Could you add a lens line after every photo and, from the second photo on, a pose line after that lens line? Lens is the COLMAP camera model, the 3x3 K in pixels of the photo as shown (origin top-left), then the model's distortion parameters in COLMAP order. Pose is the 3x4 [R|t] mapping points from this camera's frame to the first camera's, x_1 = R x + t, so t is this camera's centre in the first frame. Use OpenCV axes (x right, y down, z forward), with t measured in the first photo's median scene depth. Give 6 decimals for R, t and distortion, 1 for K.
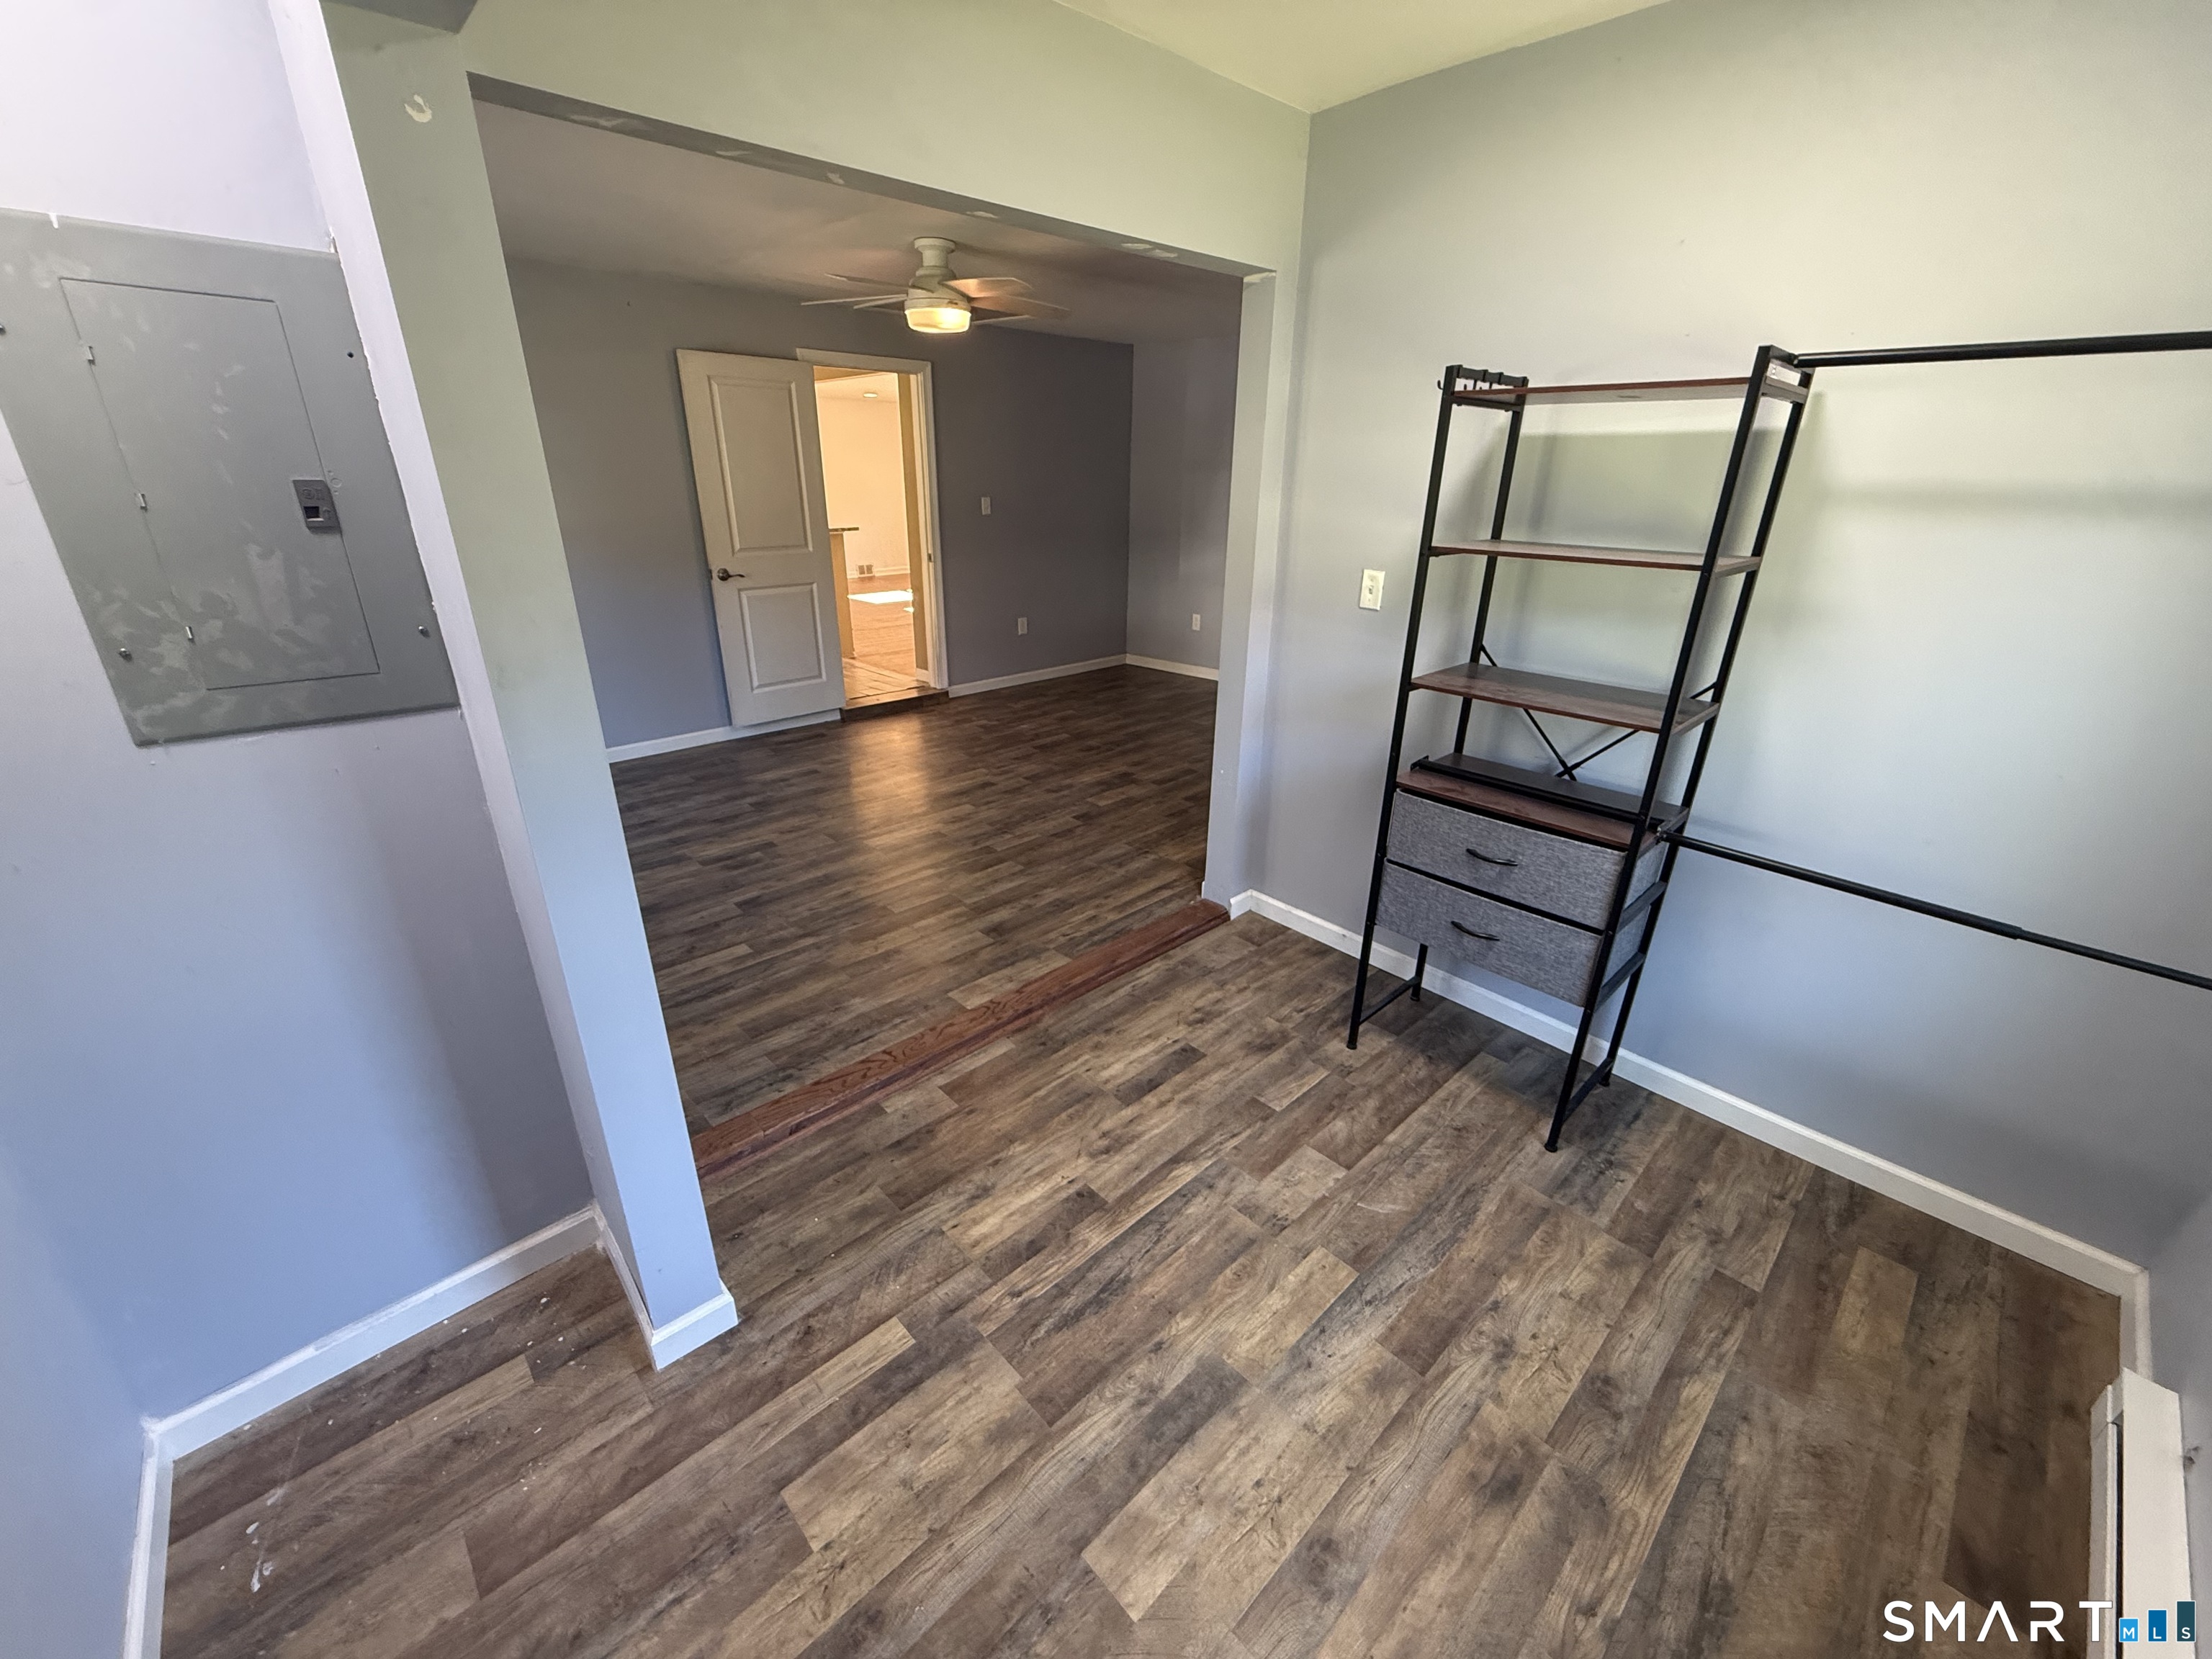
lens RADIAL K [[881.9, 0, 1104.3], [0, 881.9, 830.9], [0, 0, 1]] dist [0.001286, -0.002243]
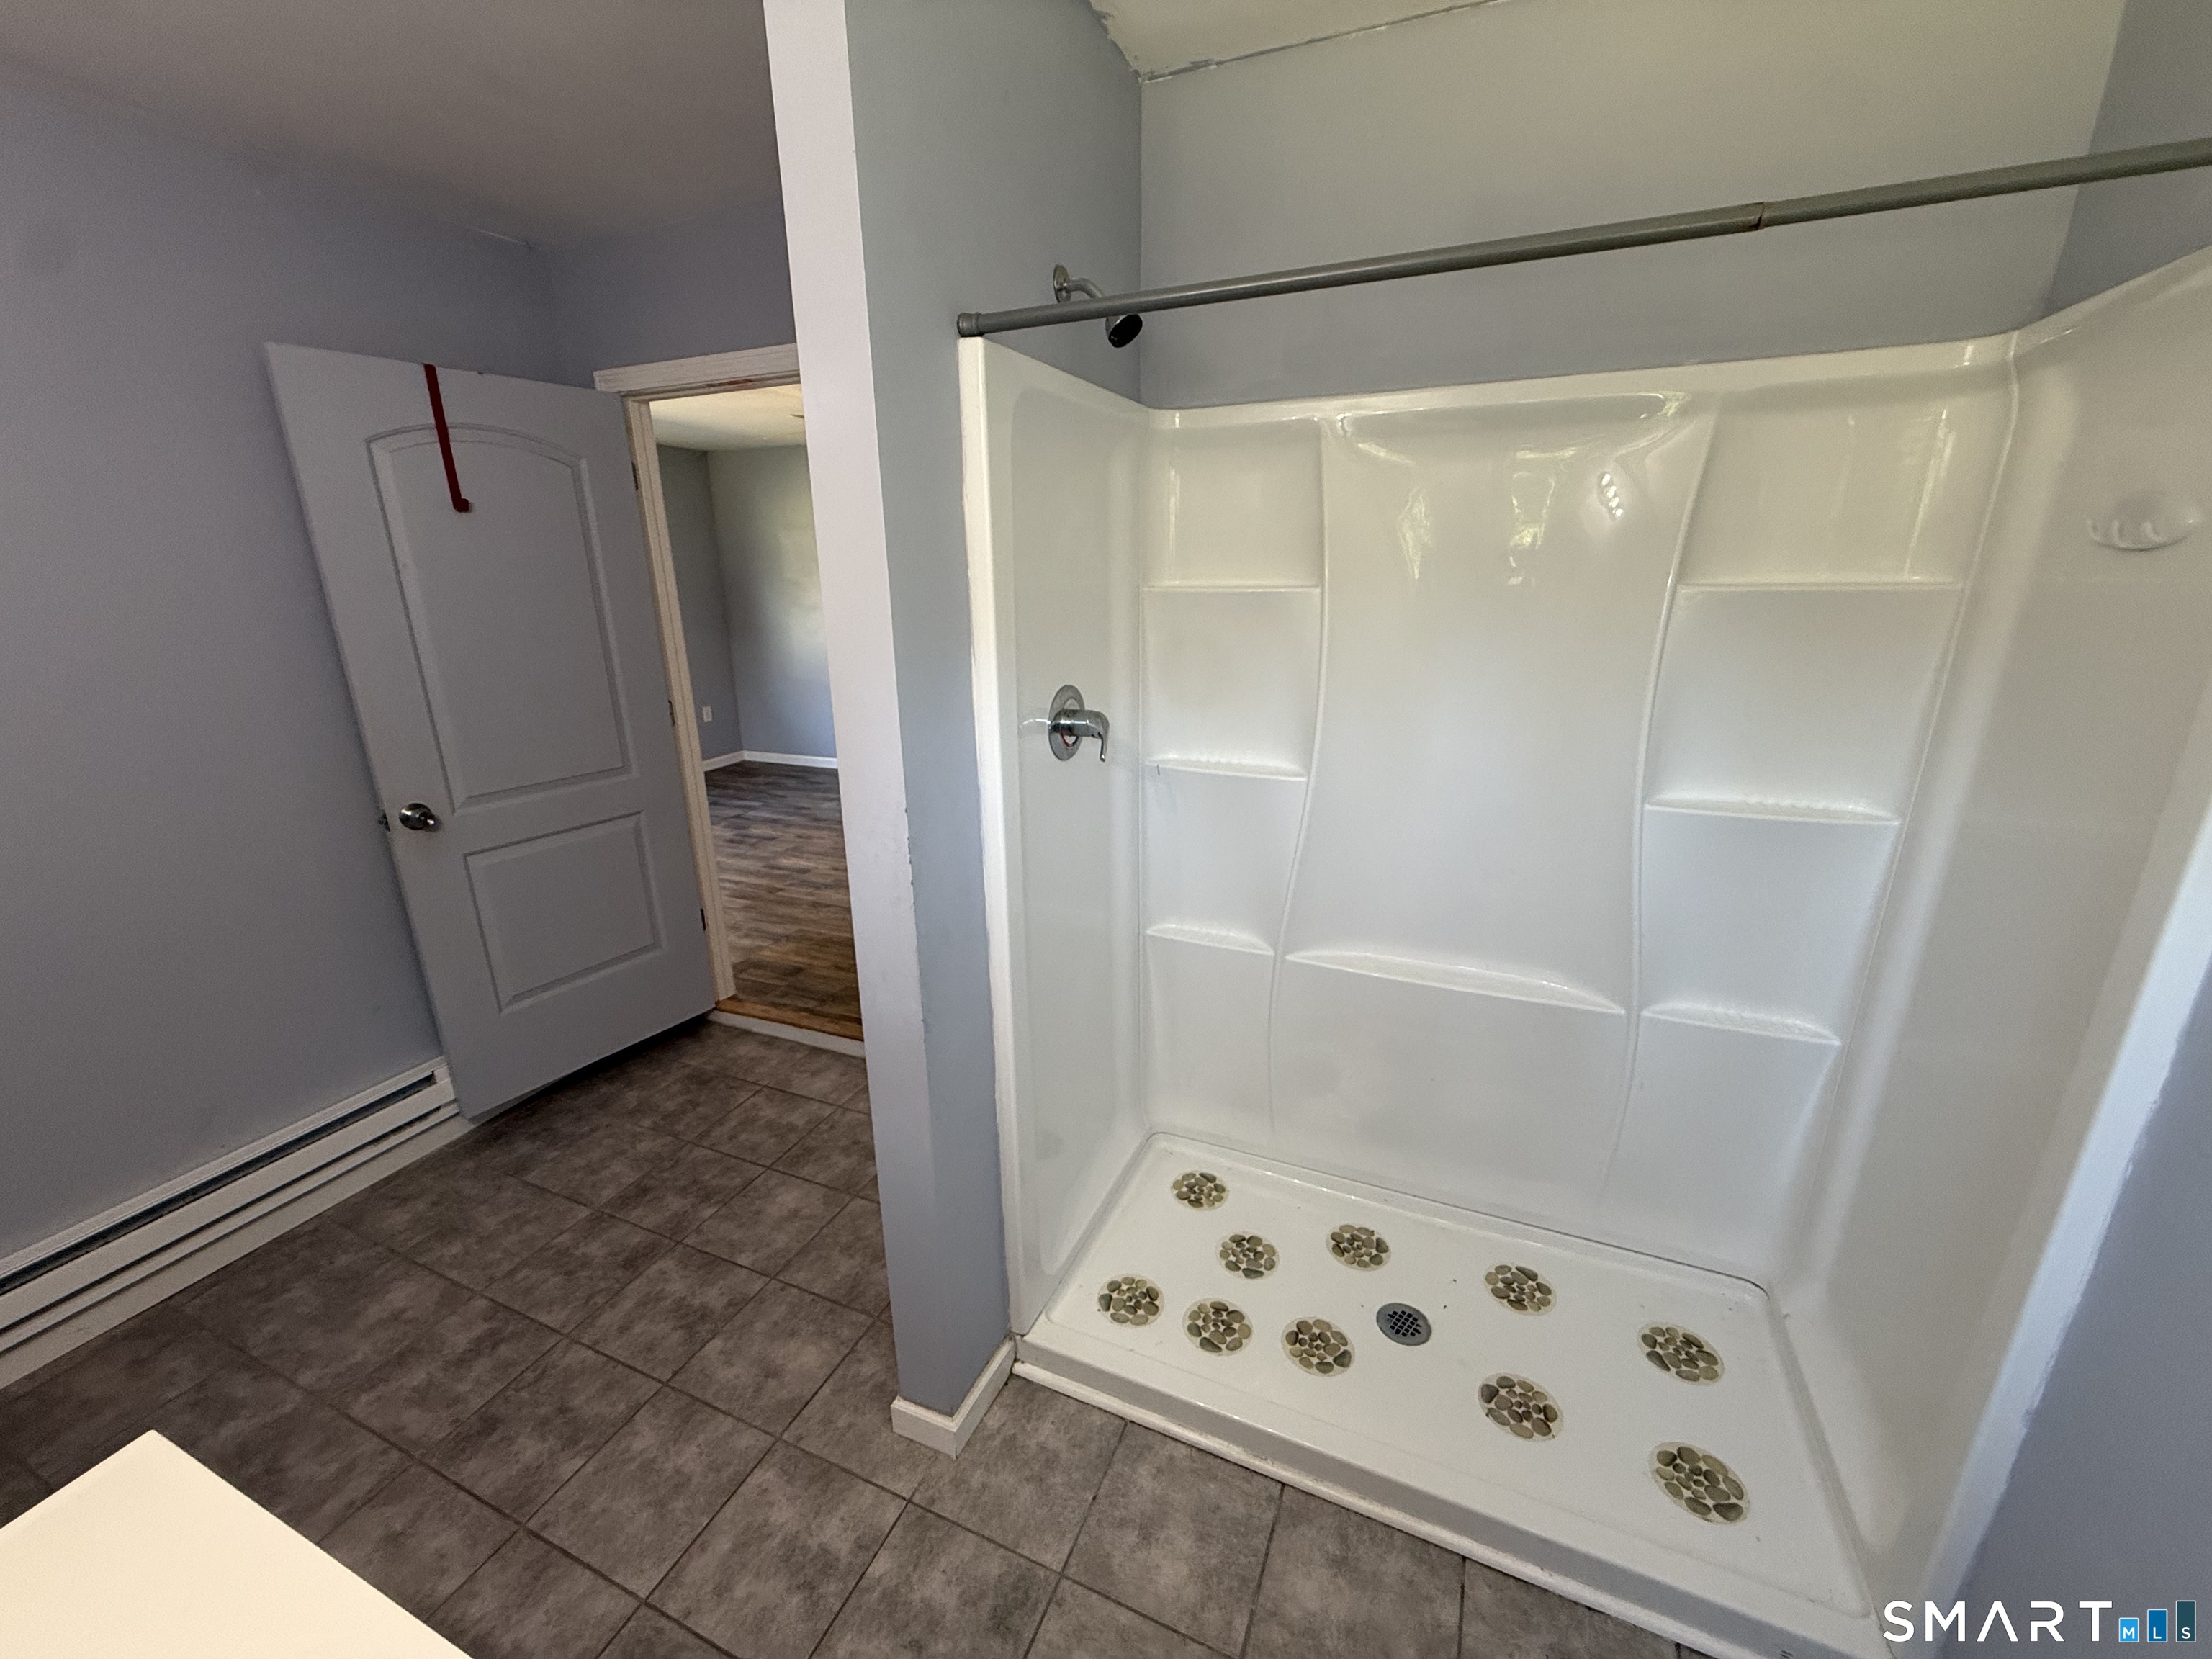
lens RADIAL K [[881.9, 0, 1108.6], [0, 881.9, 828.7], [0, 0, 1]] dist [0.001286, -0.002243]
pose [[0.397283, 0.257609, -0.880797, 1.084810], [-0.331775, 0.935191, 0.123871, -0.356853], [0.855624, 0.243014, 0.457004, 0.822634]]
